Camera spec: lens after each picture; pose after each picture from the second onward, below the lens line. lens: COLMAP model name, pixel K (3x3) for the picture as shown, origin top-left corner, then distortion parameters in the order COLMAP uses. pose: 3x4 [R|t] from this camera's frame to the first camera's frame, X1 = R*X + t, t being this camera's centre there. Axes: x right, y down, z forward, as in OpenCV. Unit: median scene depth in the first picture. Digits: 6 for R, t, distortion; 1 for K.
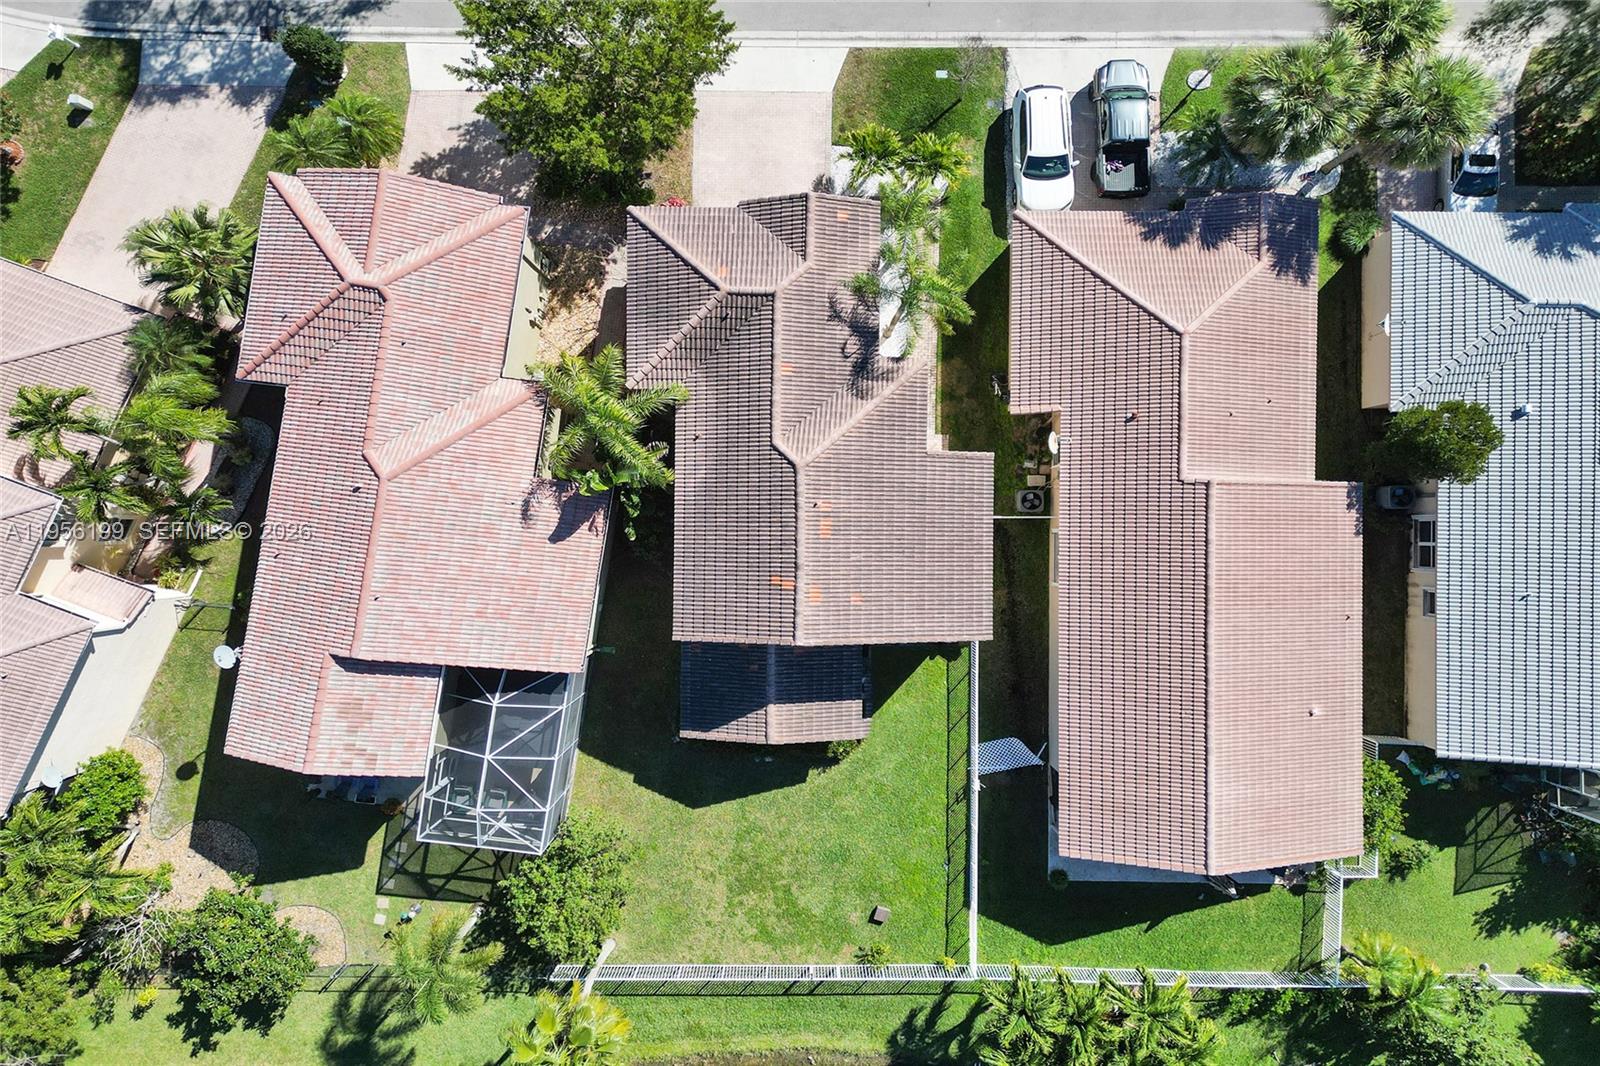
lens RADIAL K [[993.6, 0, 802.5], [0, 993.6, 527.5], [0, 0, 1]] dist [0.057253, -0.035494]
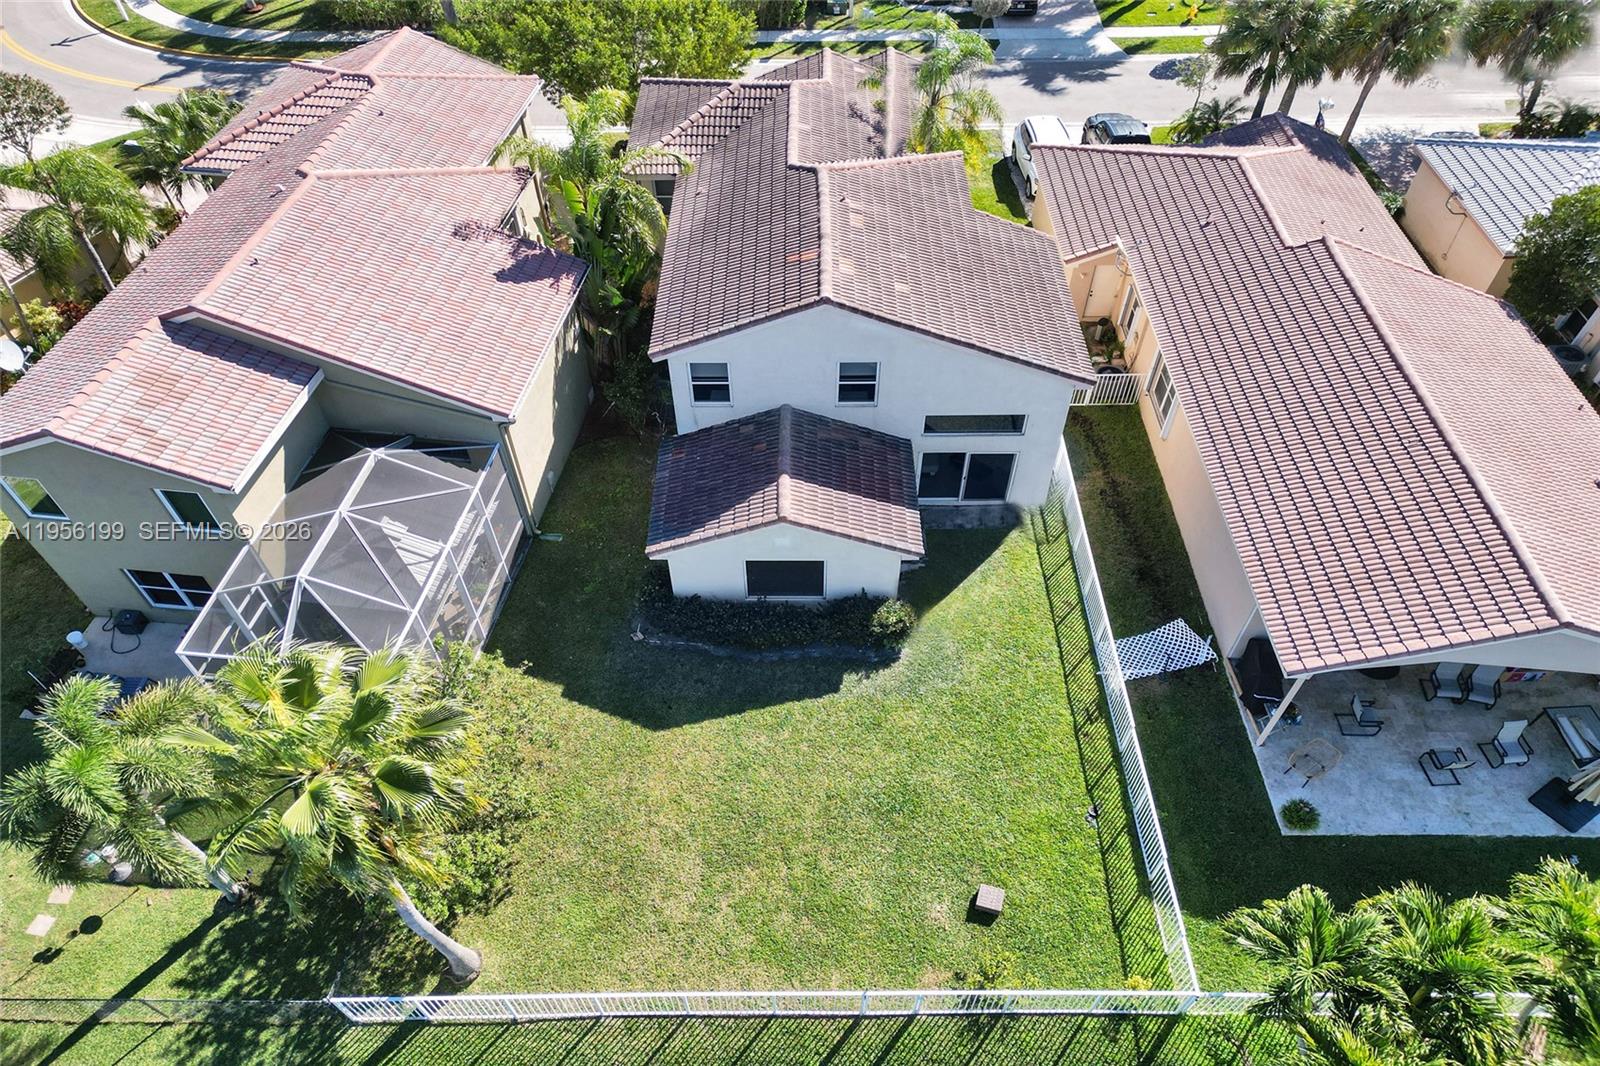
lens RADIAL K [[1002.2, 0, 797.4], [0, 1002.2, 559.2], [0, 0, 1]] dist [0.033283, -0.002498]
pose [[0.999945, -0.010424, 0.000893, -0.022101], [0.008469, 0.756360, -0.654101, 0.600101], [0.006143, 0.654072, 0.756407, 0.476174]]
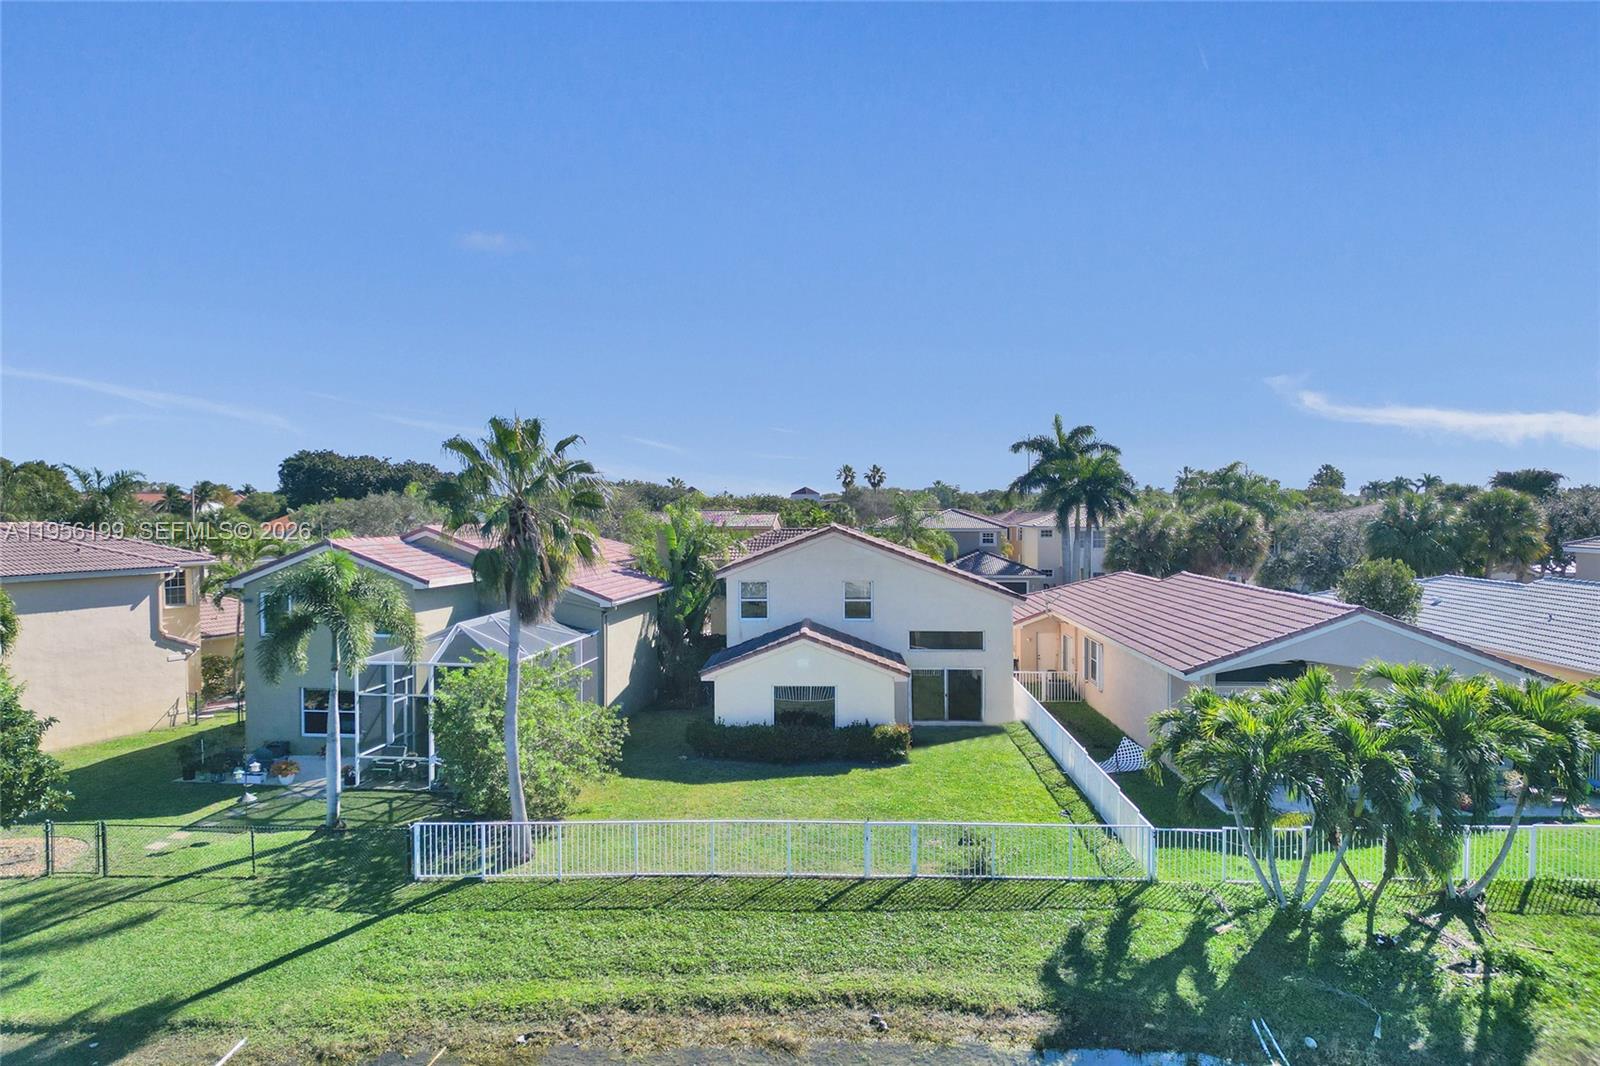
lens RADIAL K [[993.6, 0, 802.5], [0, 993.6, 527.5], [0, 0, 1]] dist [0.057253, -0.035494]
pose [[0.999881, -0.002709, -0.015204, -0.018261], [-0.015068, 0.044685, -0.998888, 0.997518], [0.003385, 0.998997, 0.044638, 0.789204]]
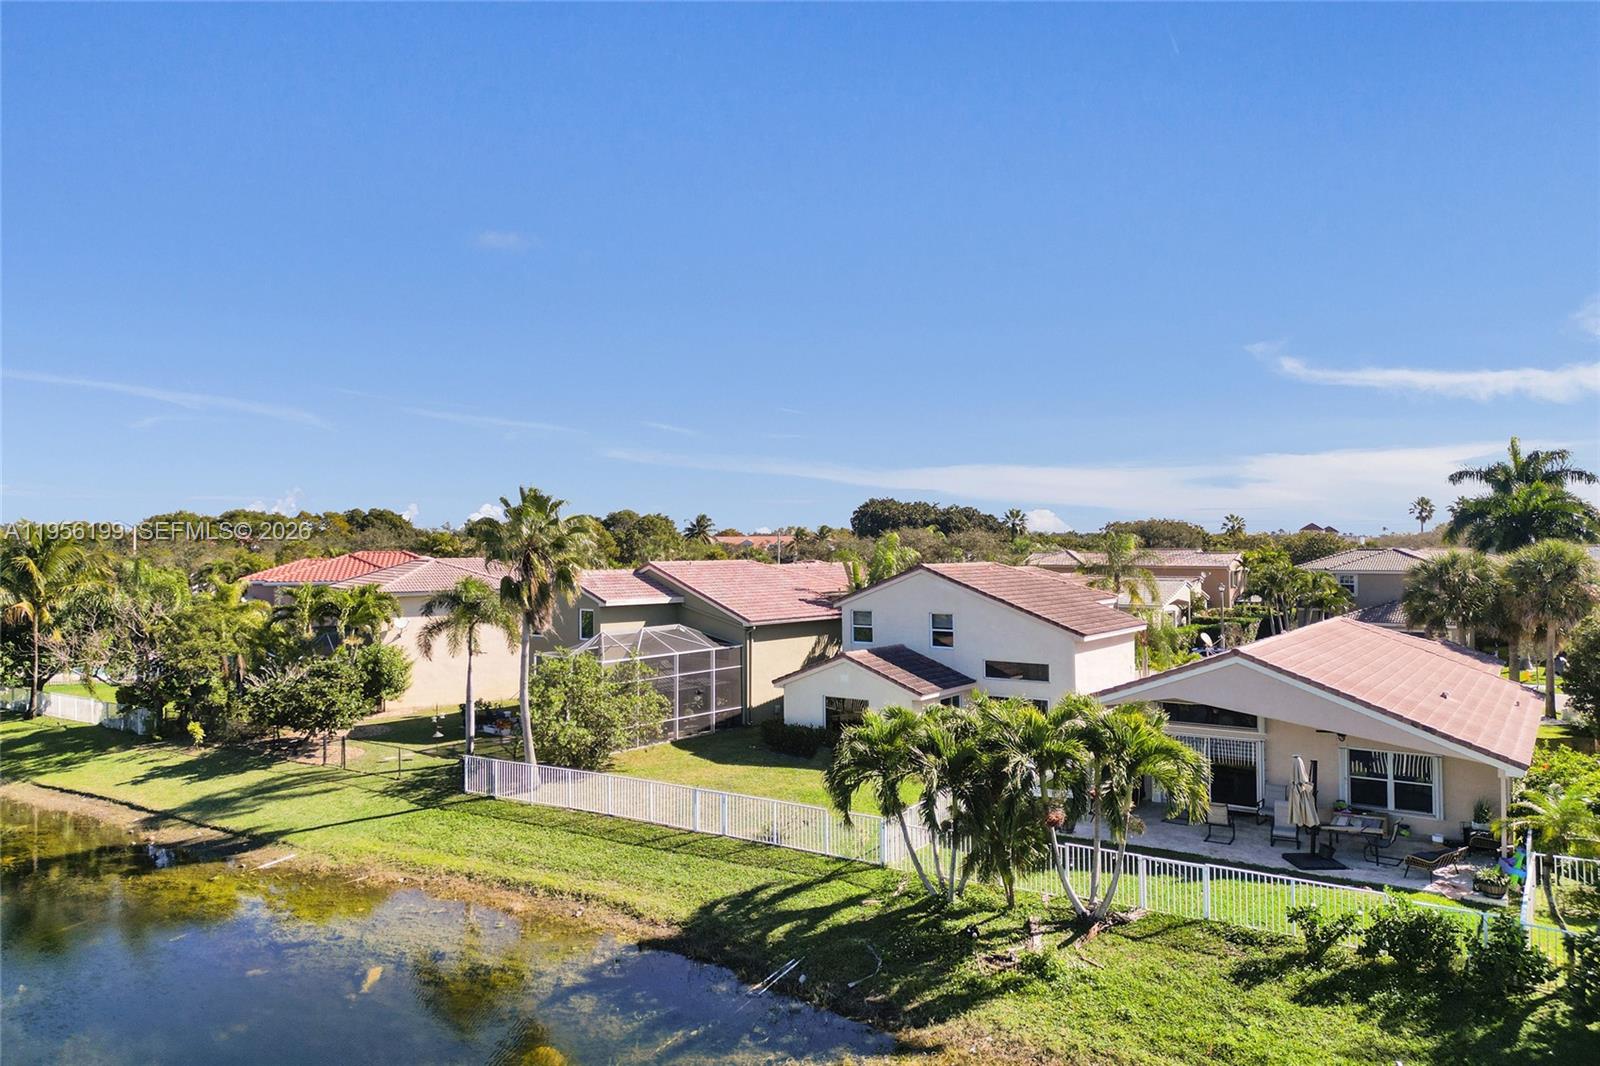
lens RADIAL K [[1035.4, 0, 900.4], [0, 1035.4, 533.1], [0, 0, 1]] dist [0.030957, -0.003004]
pose [[0.859768, -0.012681, -0.510528, 0.522682], [-0.510460, 0.008356, -0.859861, 1.010257], [0.015170, 0.999885, 0.000711, 0.798136]]
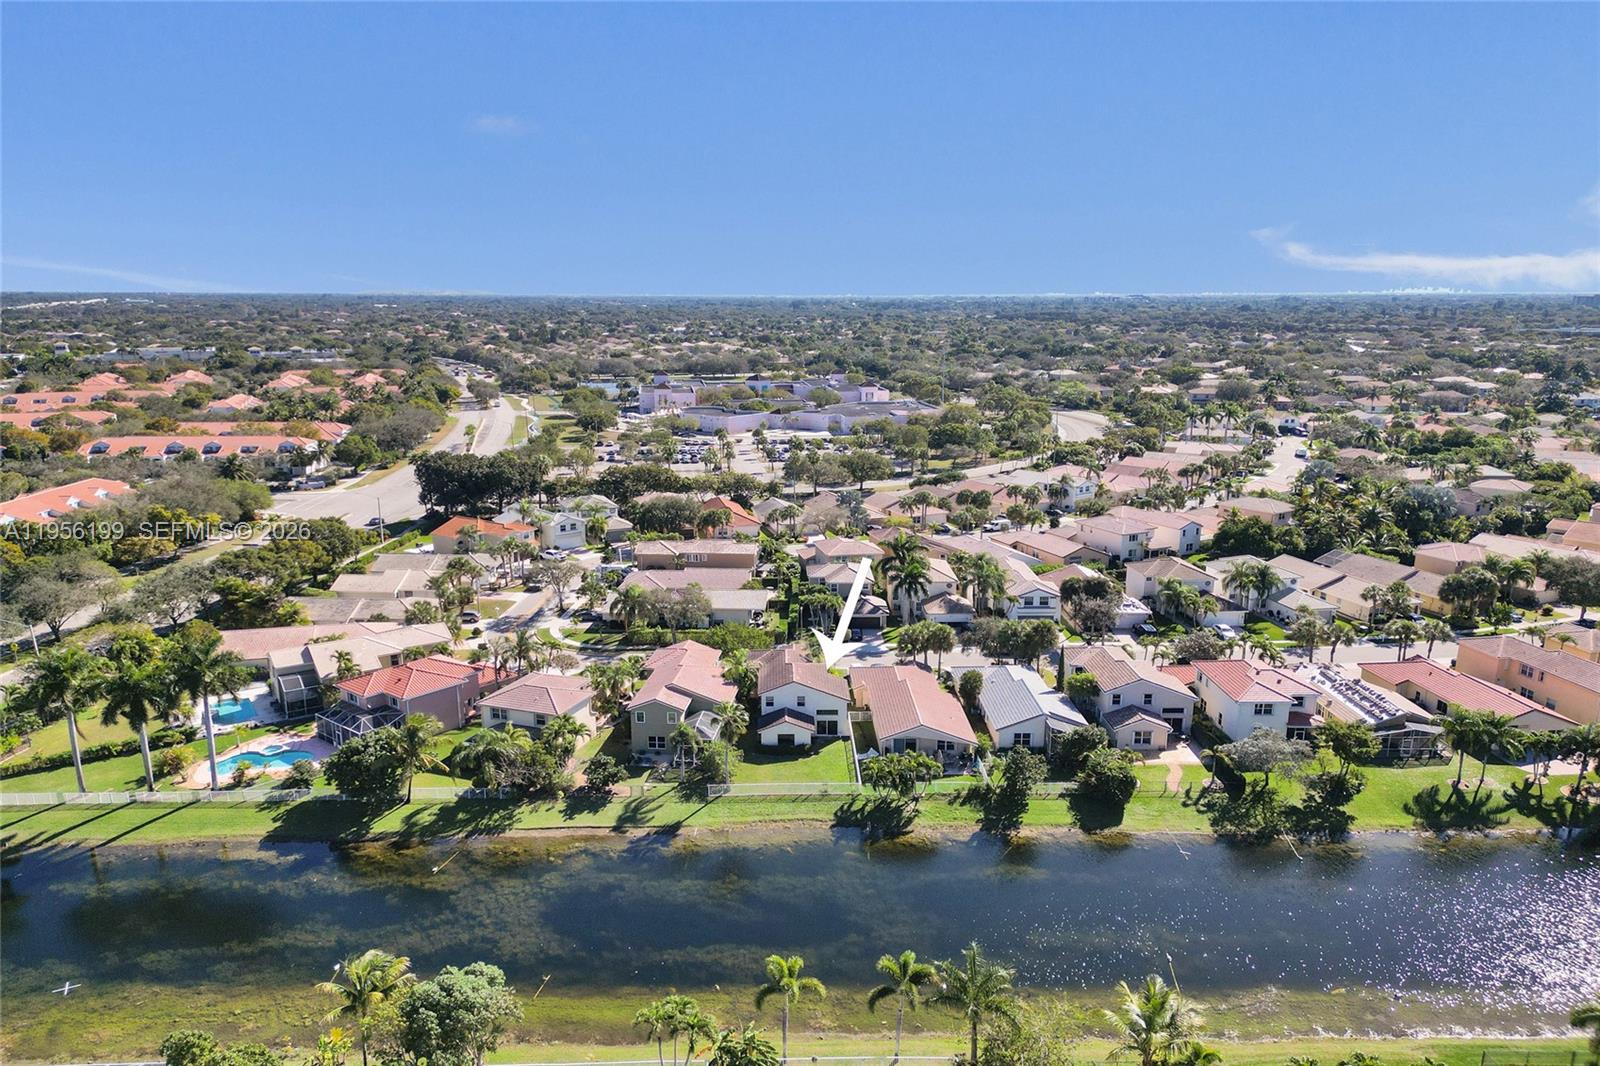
lens RADIAL K [[916.1, 0, 798.9], [0, 916.1, 531.9], [0, 0, 1]] dist [0.066951, -0.052032]
pose [[0.999192, -0.002171, 0.040141, -0.099998], [0.039598, 0.225188, -0.973510, 2.724438], [-0.006925, 0.974313, 0.225092, -0.250159]]
